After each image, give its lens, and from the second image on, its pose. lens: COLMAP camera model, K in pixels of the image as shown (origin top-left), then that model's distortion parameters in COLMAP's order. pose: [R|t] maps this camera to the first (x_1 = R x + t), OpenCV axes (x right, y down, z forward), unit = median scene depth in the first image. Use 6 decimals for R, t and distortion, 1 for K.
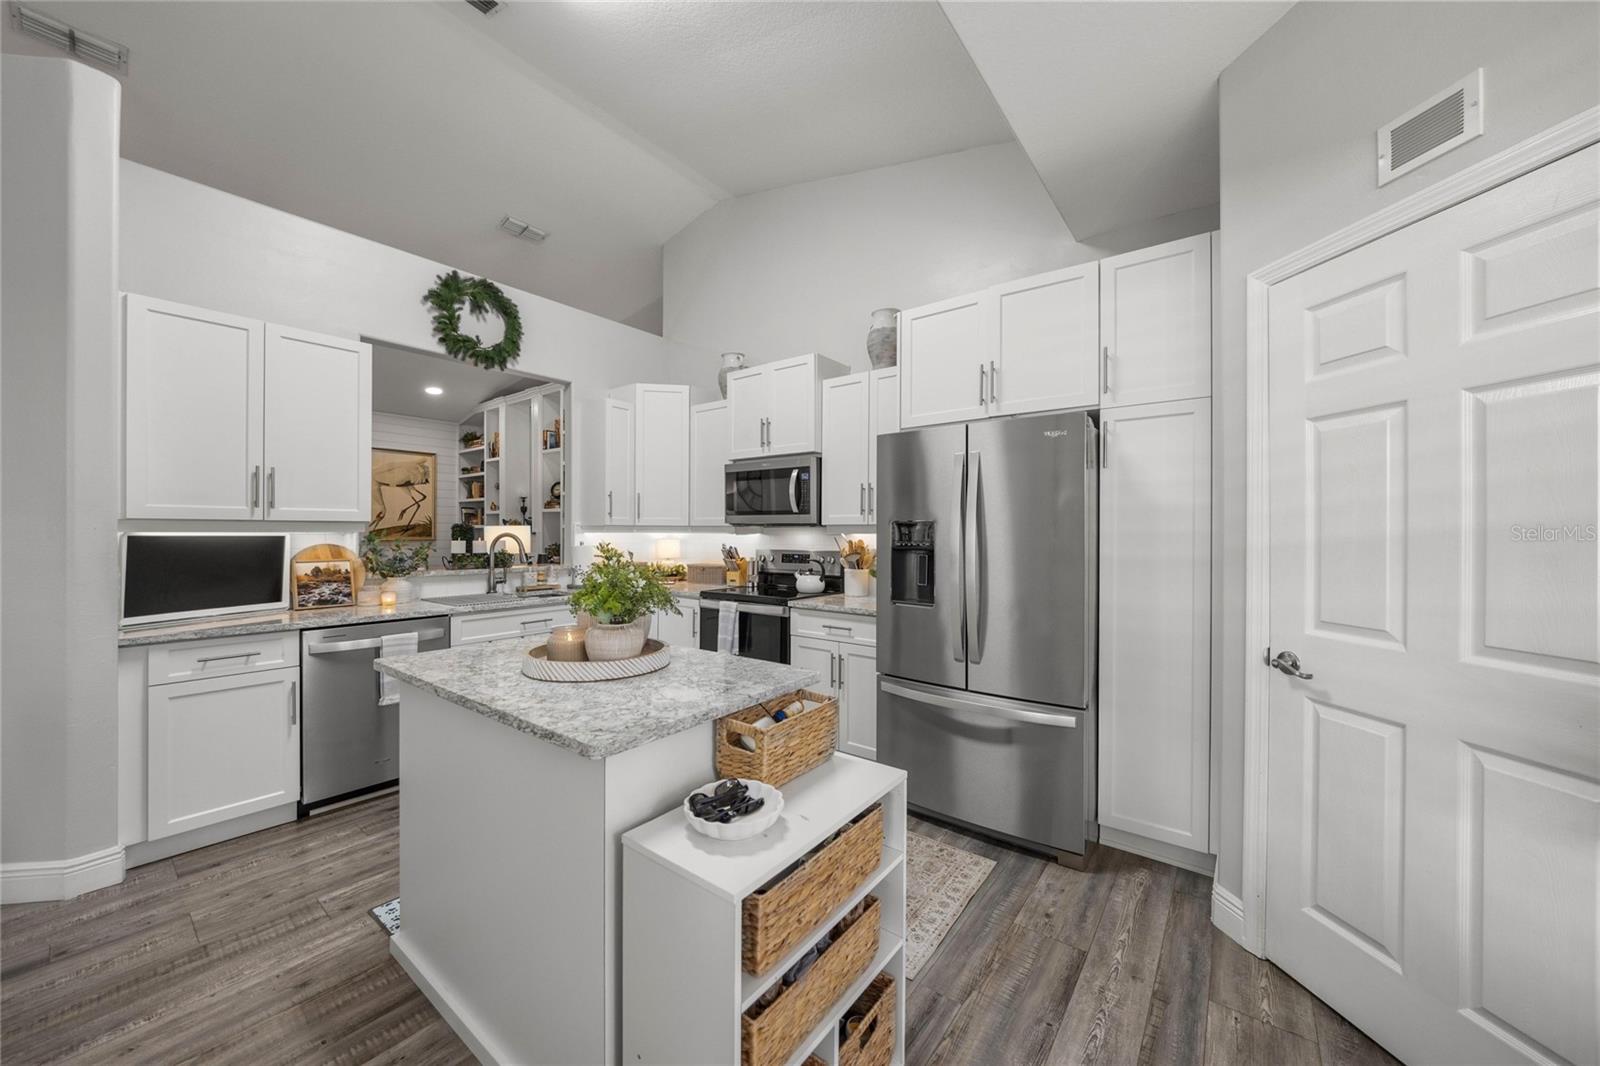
lens RADIAL K [[577.6, 0, 802.5], [0, 577.6, 529.2], [0, 0, 1]] dist [0.000570, 0.000053]
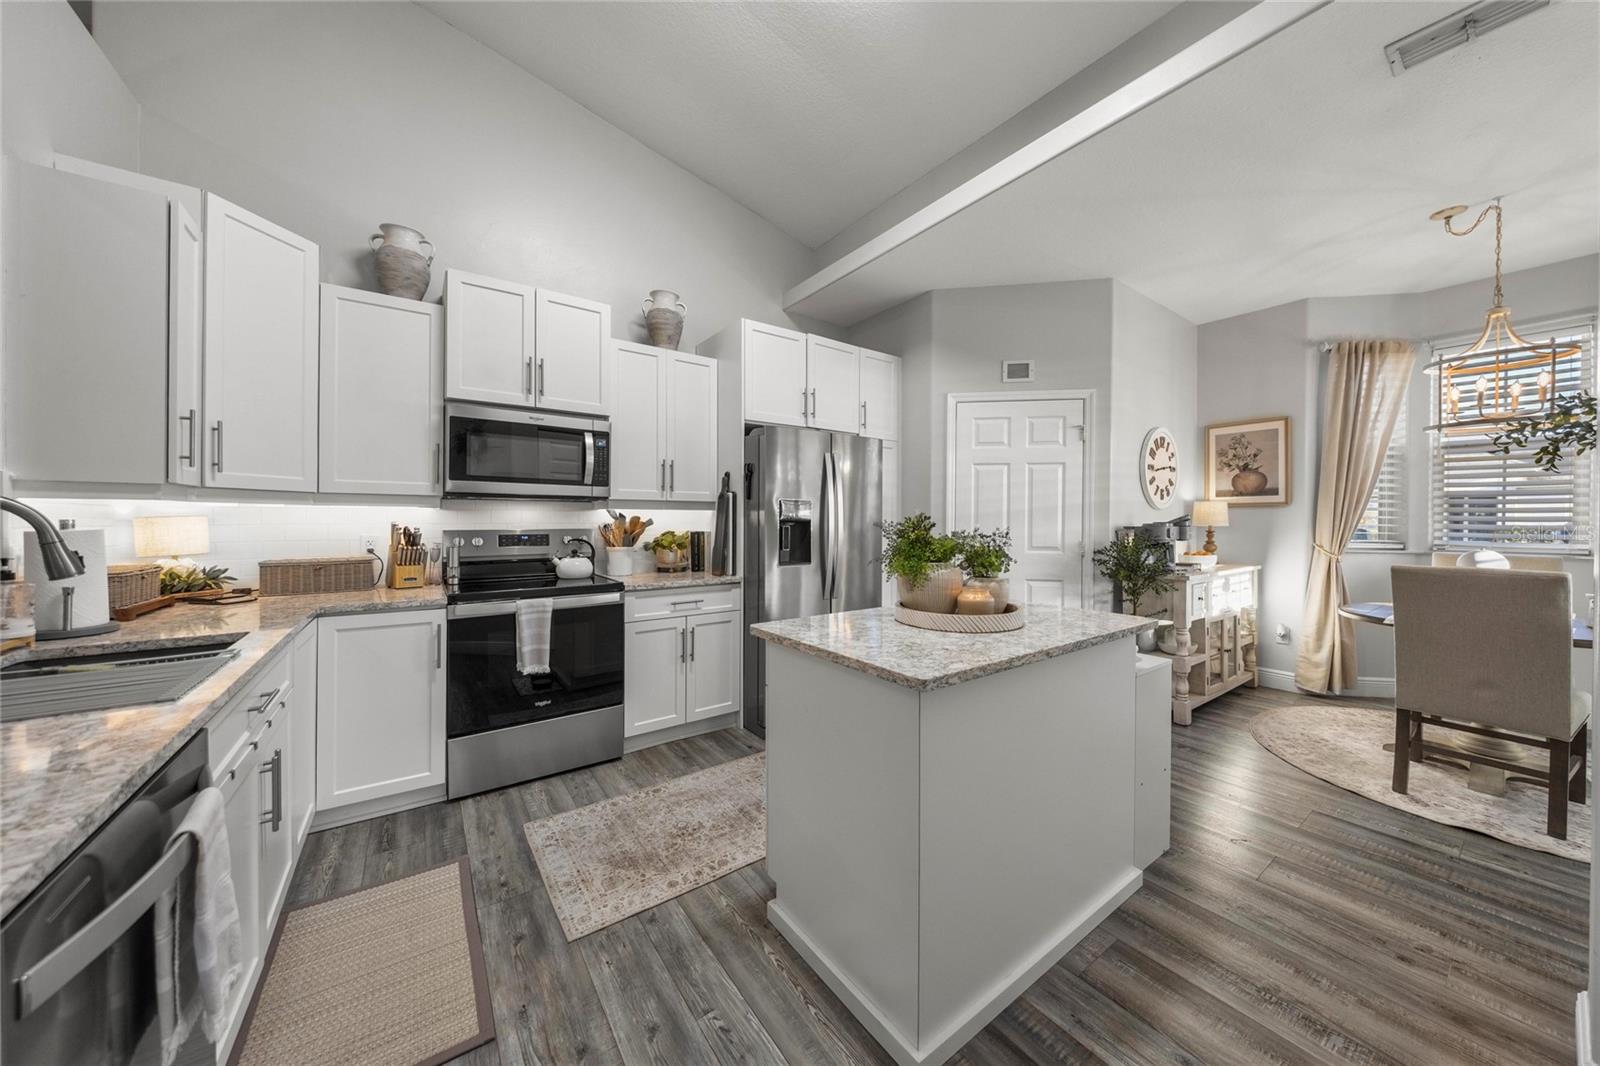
lens RADIAL K [[532.7, 0, 801.0], [0, 532.7, 528.0], [0, 0, 1]] dist [-0.001508, -0.000071]
pose [[0.288795, -0.018049, 0.957221, -0.828361], [-0.006799, 0.999758, 0.020903, 0.021285], [-0.957367, -0.012545, 0.288603, 0.582355]]
